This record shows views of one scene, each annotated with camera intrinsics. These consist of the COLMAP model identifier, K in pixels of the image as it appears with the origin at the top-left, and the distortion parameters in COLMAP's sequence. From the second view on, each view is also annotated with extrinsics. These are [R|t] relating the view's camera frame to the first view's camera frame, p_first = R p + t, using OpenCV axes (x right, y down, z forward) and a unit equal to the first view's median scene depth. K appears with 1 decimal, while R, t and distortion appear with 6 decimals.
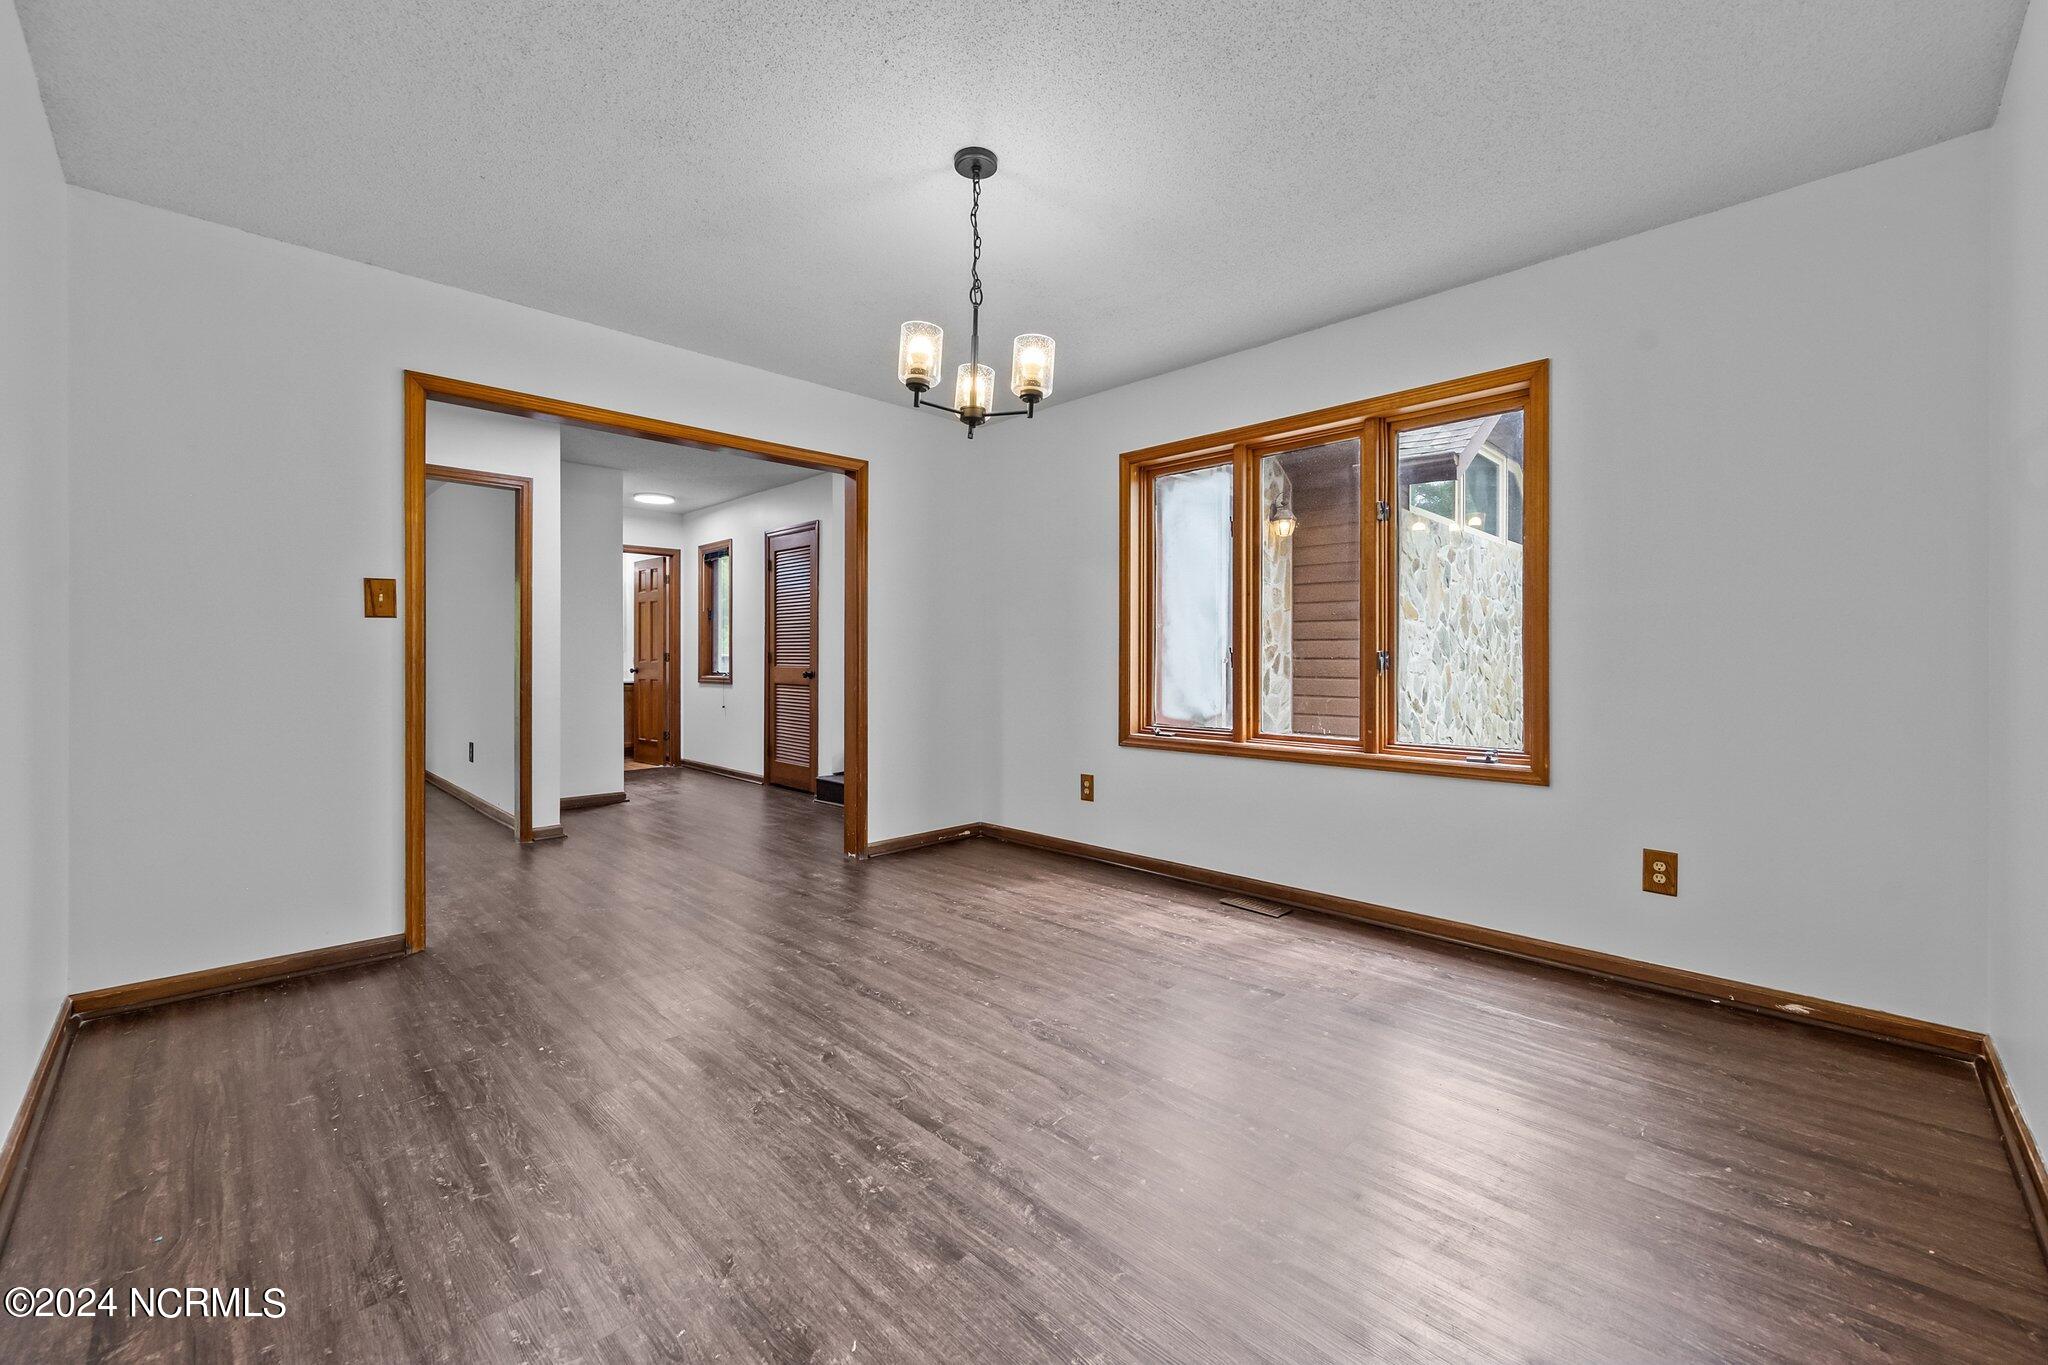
lens RADIAL K [[810.2, 0, 1034.3], [0, 810.2, 670.3], [0, 0, 1]] dist [-0.000072, -0.000010]
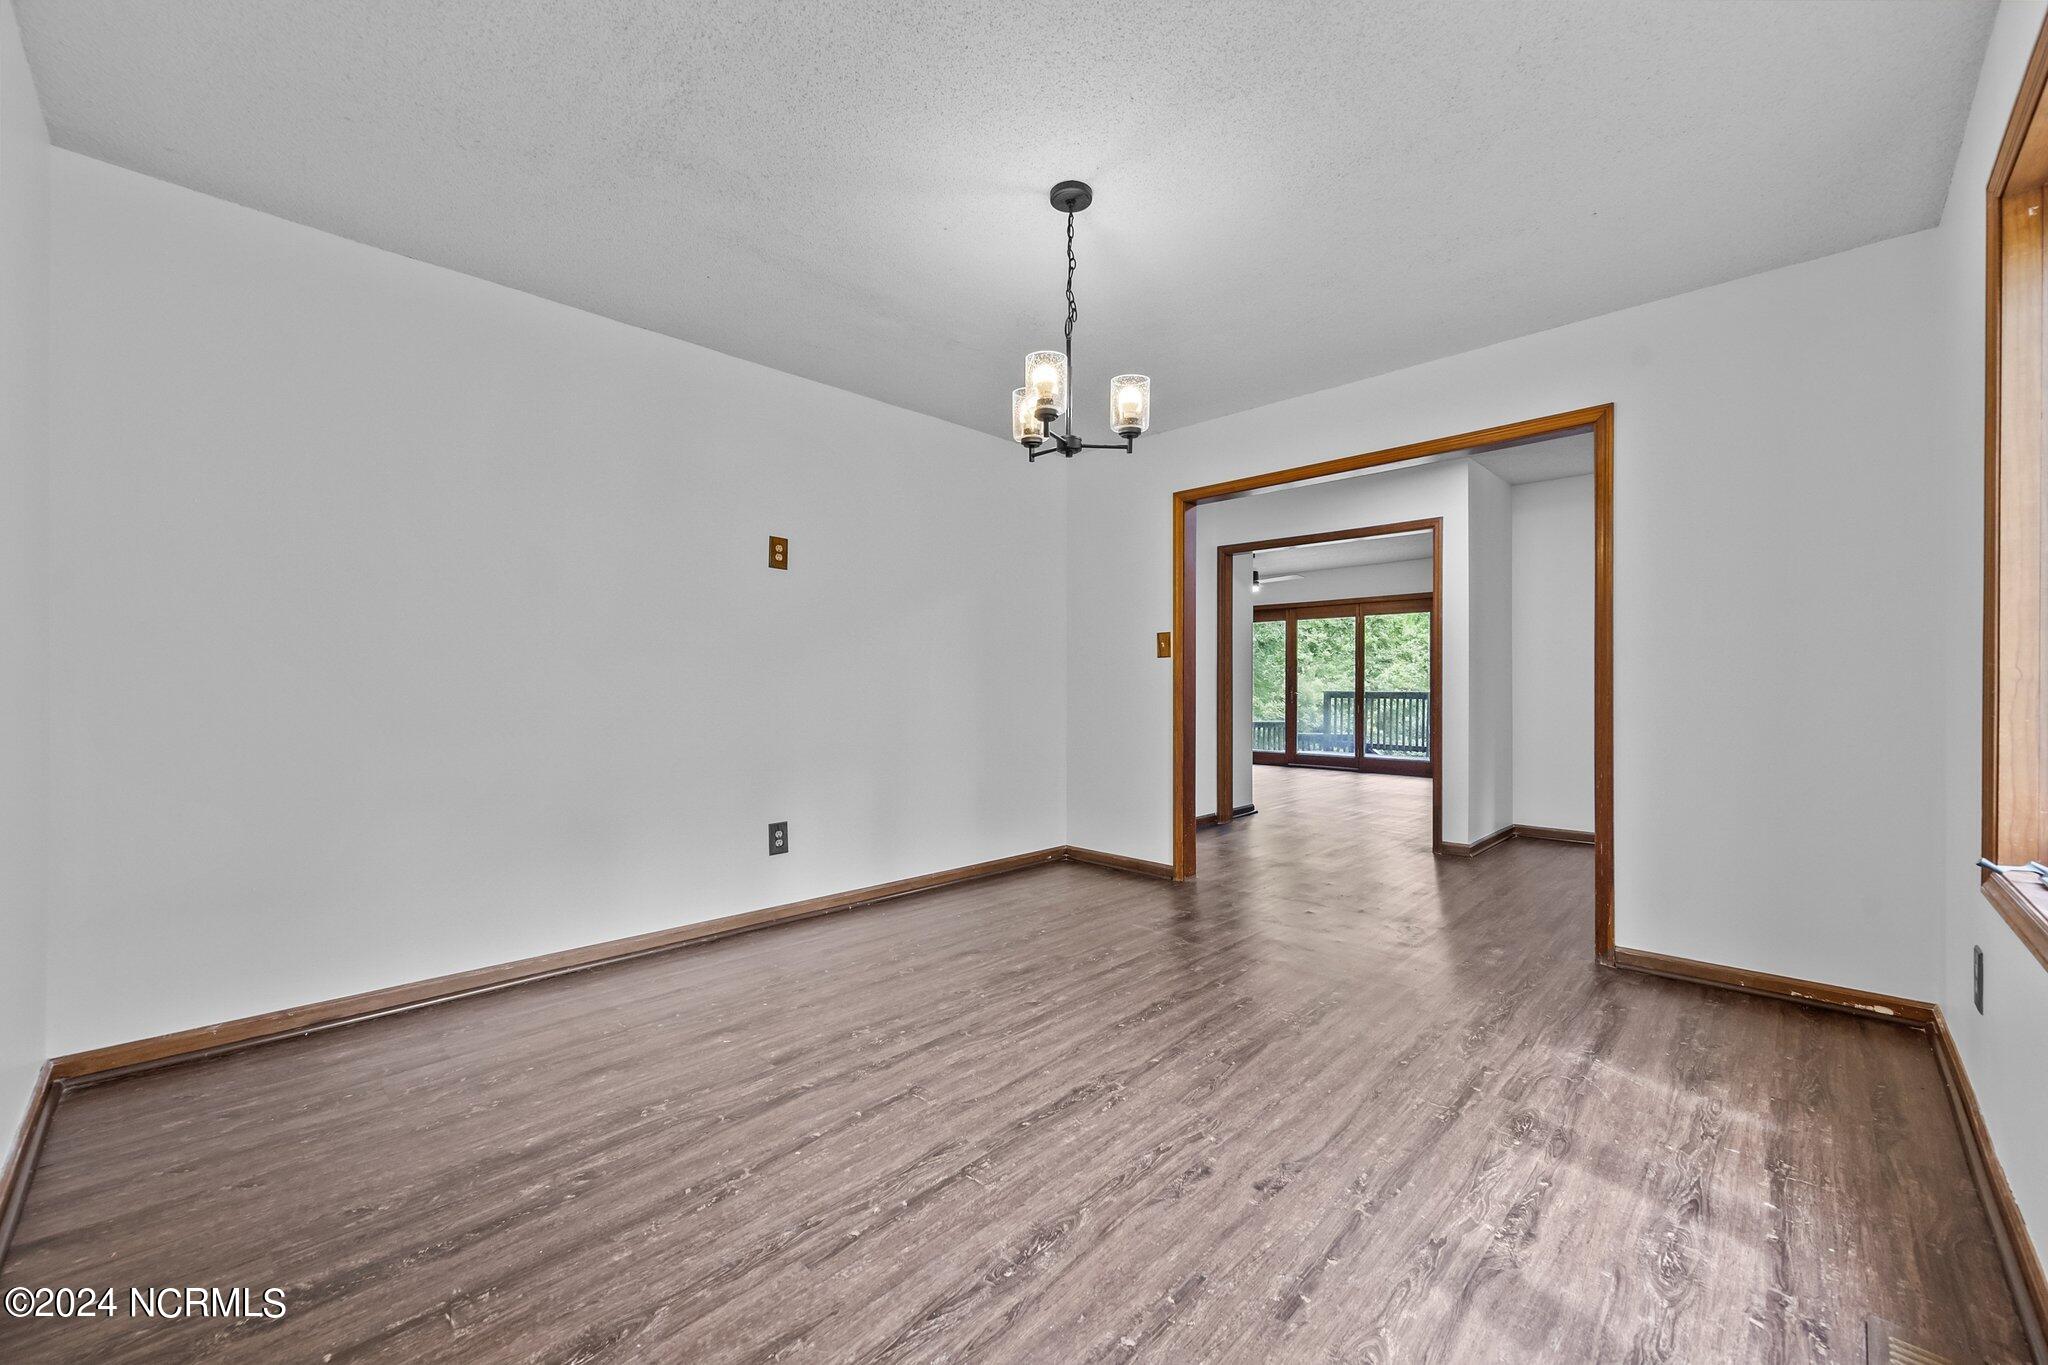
lens RADIAL K [[810.2, 0, 1034.3], [0, 810.2, 683.2], [0, 0, 1]] dist [-0.000072, -0.000010]
pose [[0.007520, -0.004180, -0.999963, 0.740100], [-0.012870, 0.999908, -0.004277, -0.005203], [0.999889, 0.012901, 0.007466, 0.740085]]
